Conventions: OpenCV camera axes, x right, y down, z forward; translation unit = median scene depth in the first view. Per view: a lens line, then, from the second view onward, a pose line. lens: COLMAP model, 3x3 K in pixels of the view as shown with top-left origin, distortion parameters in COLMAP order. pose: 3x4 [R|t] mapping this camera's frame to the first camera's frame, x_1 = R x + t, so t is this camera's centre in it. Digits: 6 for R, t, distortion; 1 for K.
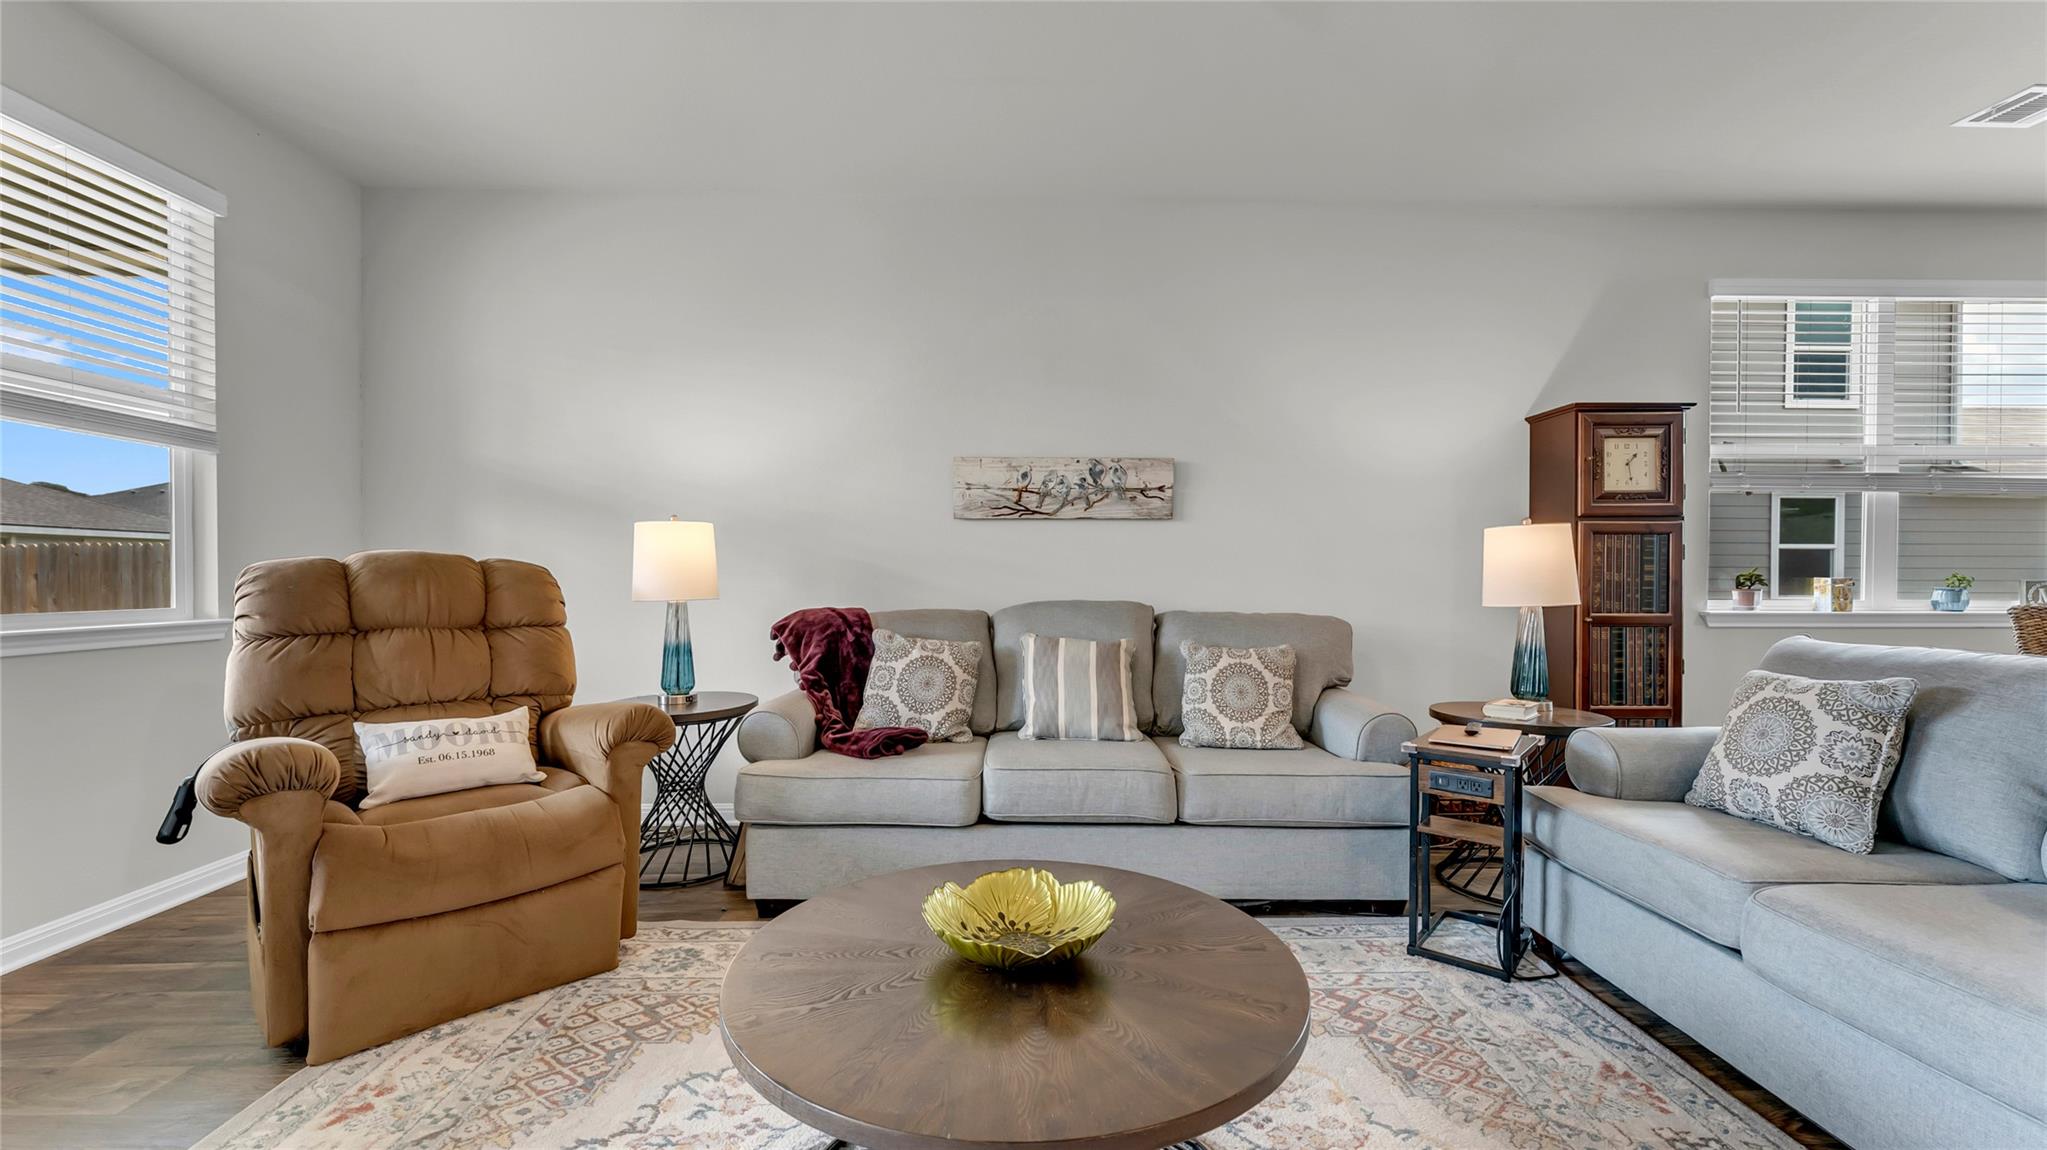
lens RADIAL K [[824.2, 0, 1022.4], [0, 824.2, 581.4], [0, 0, 1]] dist [0.007108, -0.001183]
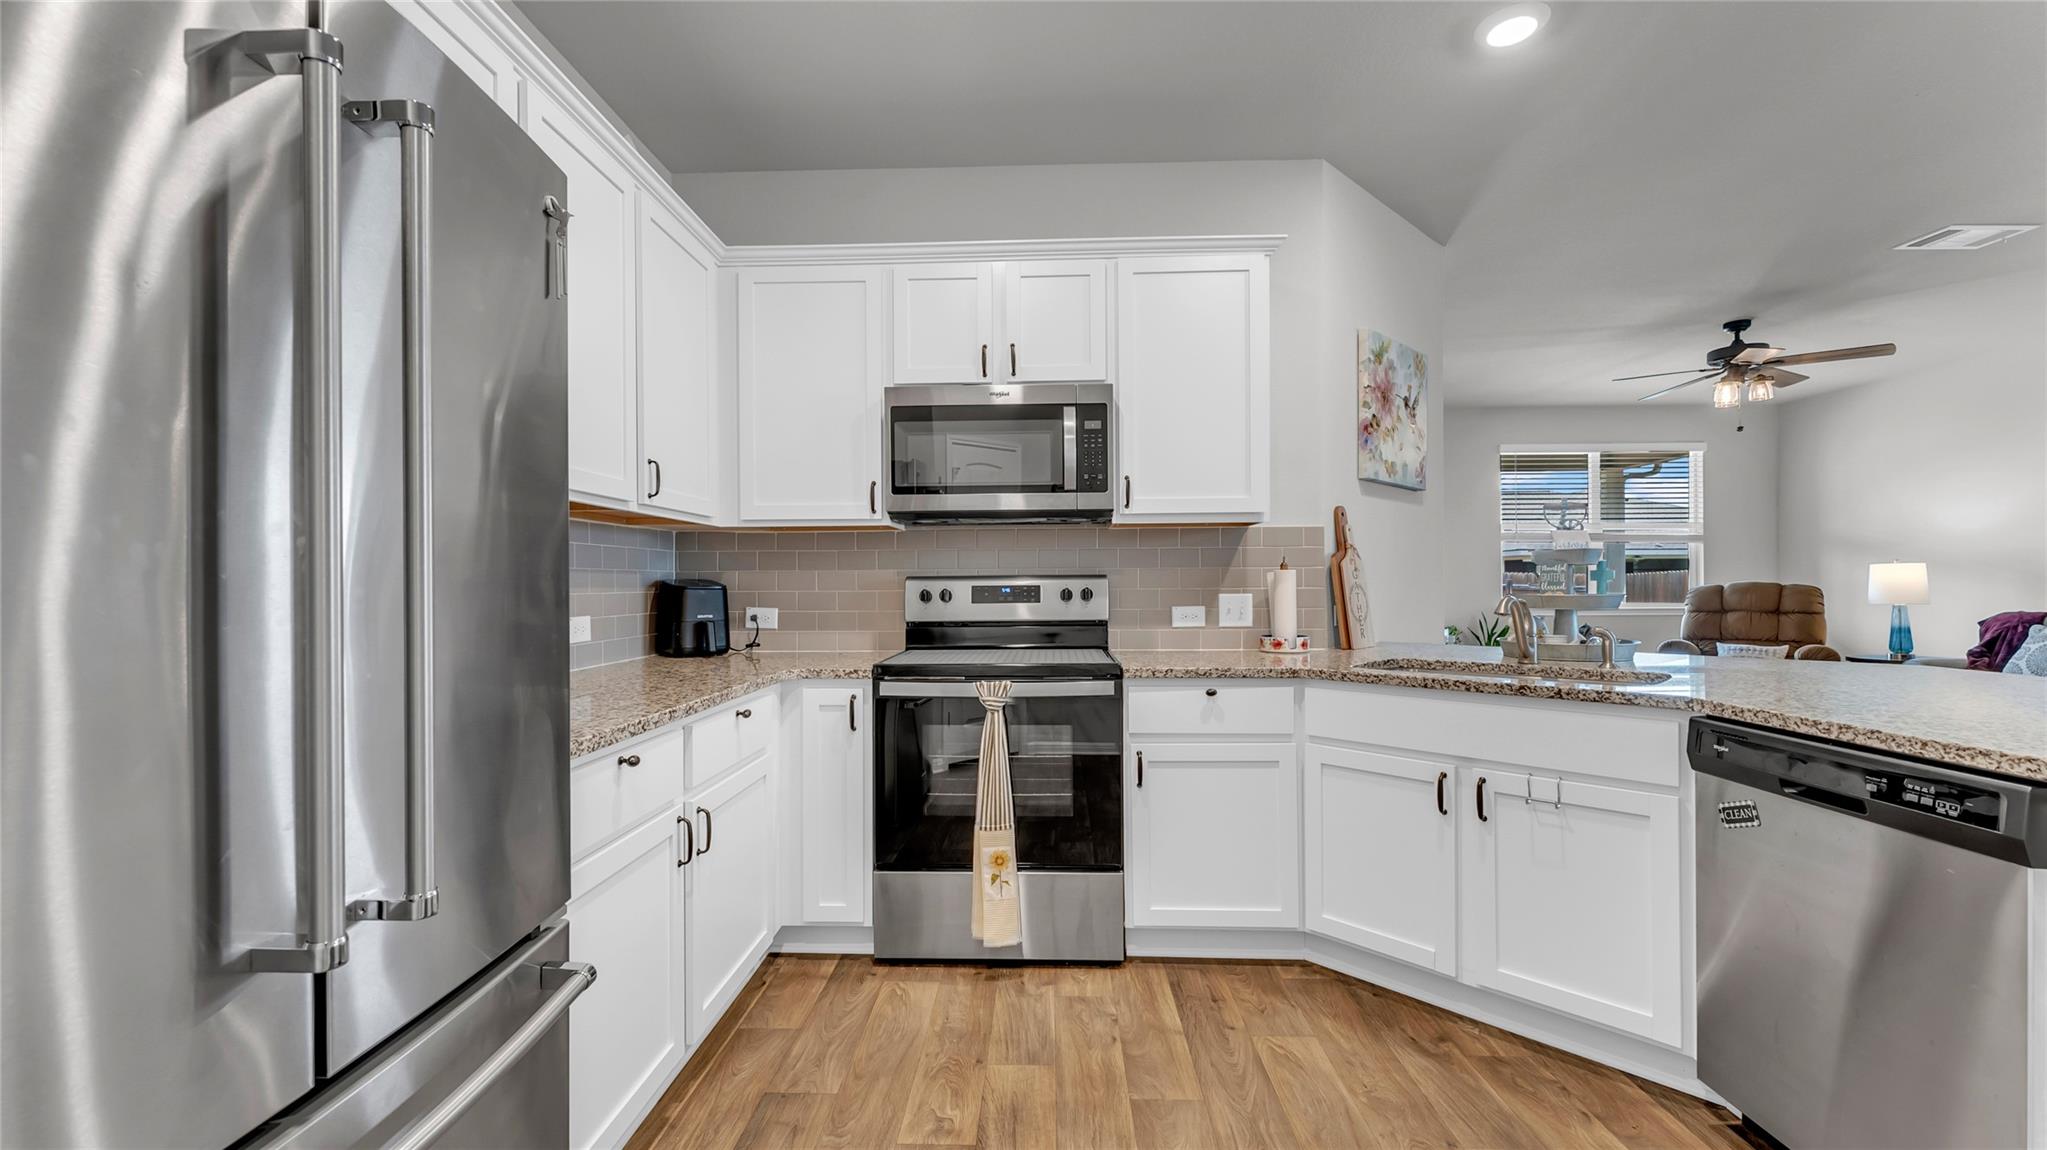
lens RADIAL K [[824.2, 0, 1020.2], [0, 824.2, 587.7], [0, 0, 1]] dist [0.007108, -0.001183]
pose [[-0.060514, 0.000583, -0.998167, 1.643007], [-0.002612, 0.999996, 0.000743, -0.011450], [0.998164, 0.002652, -0.060512, -0.923627]]
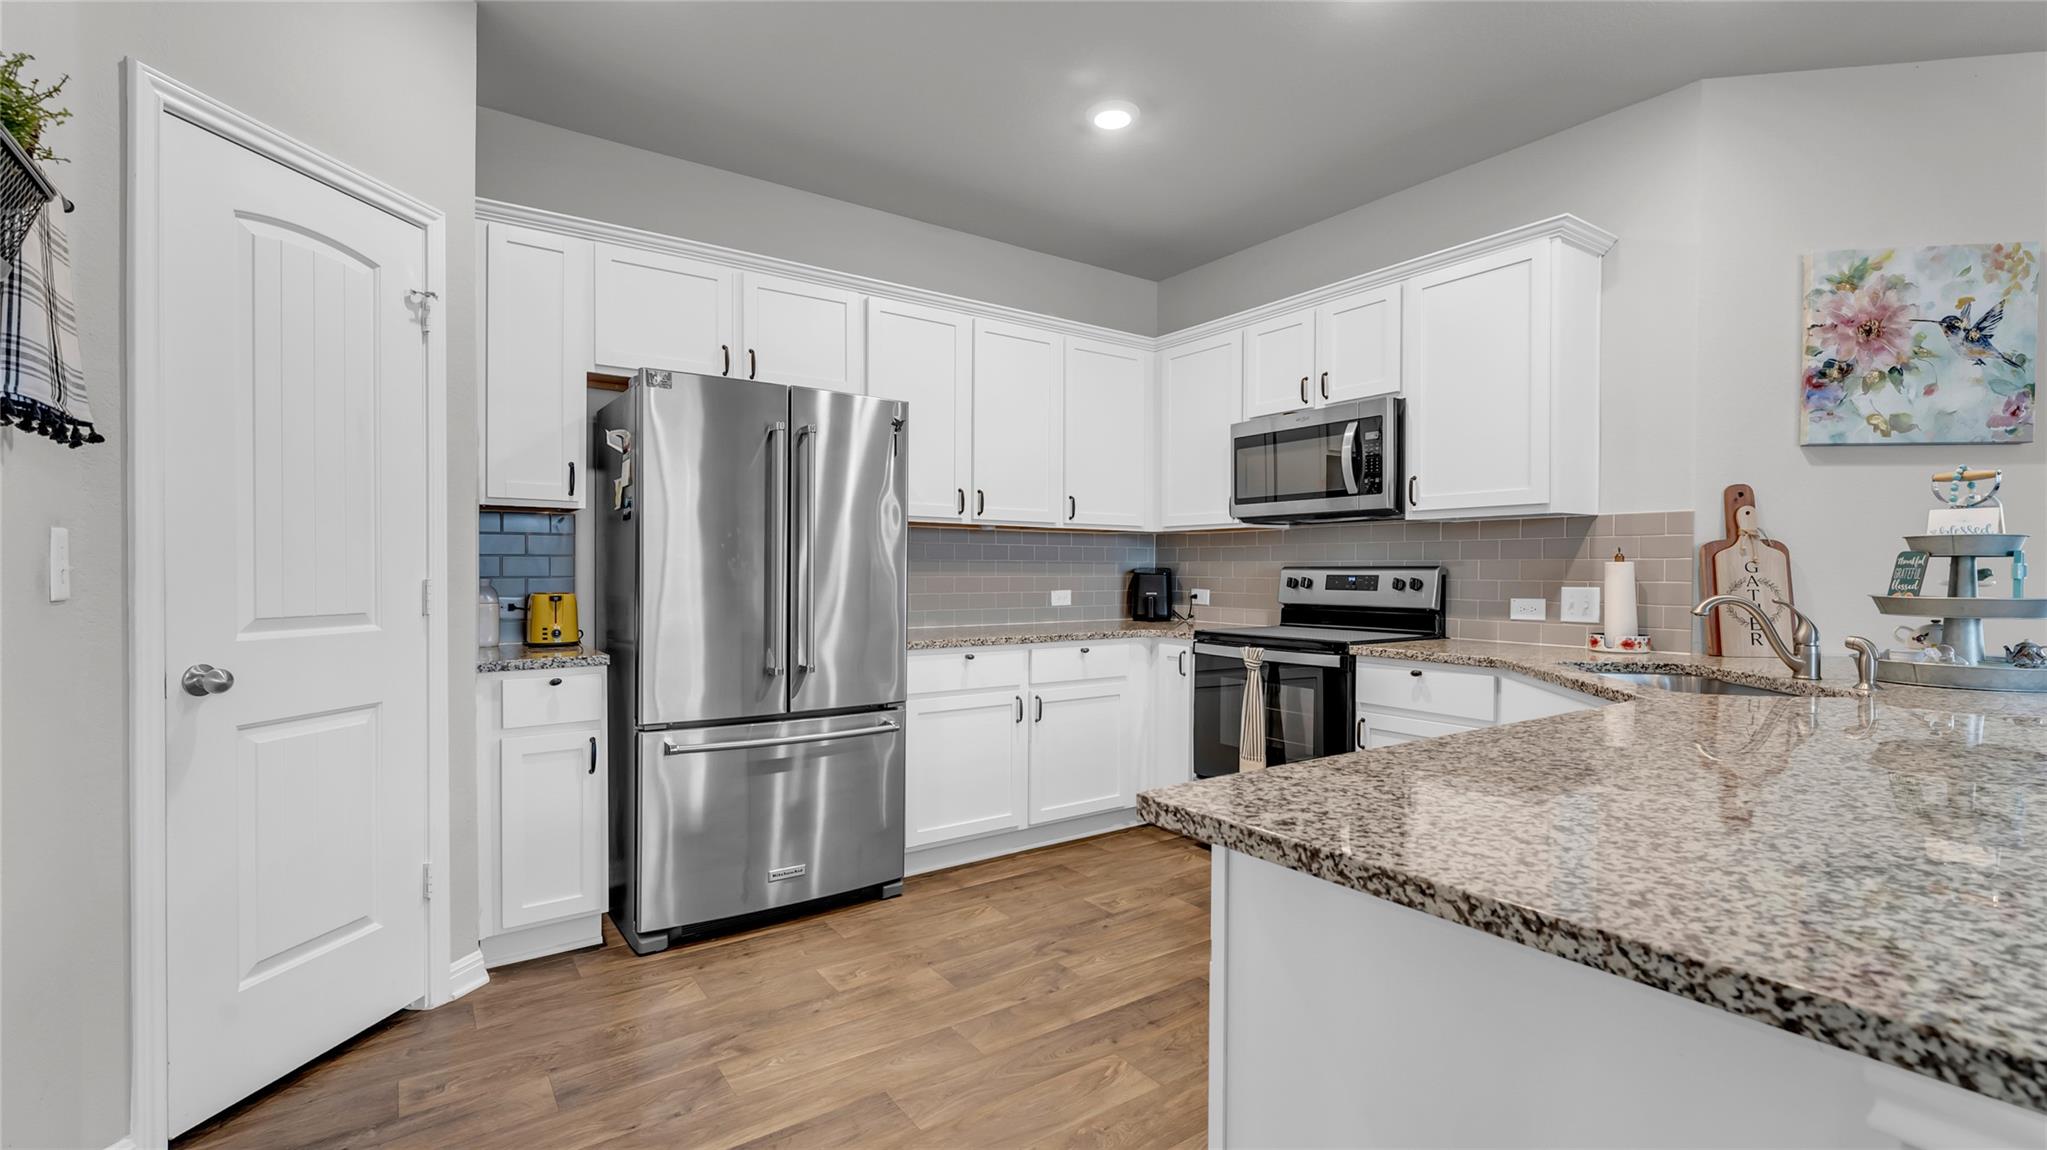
lens RADIAL K [[824.2, 0, 1028.6], [0, 824.2, 587.0], [0, 0, 1]] dist [0.007108, -0.001183]
pose [[-0.827737, 0.000147, -0.561117, 1.672583], [-0.015406, 0.999617, 0.022988, -0.016393], [0.560905, 0.027673, -0.827417, -0.280857]]
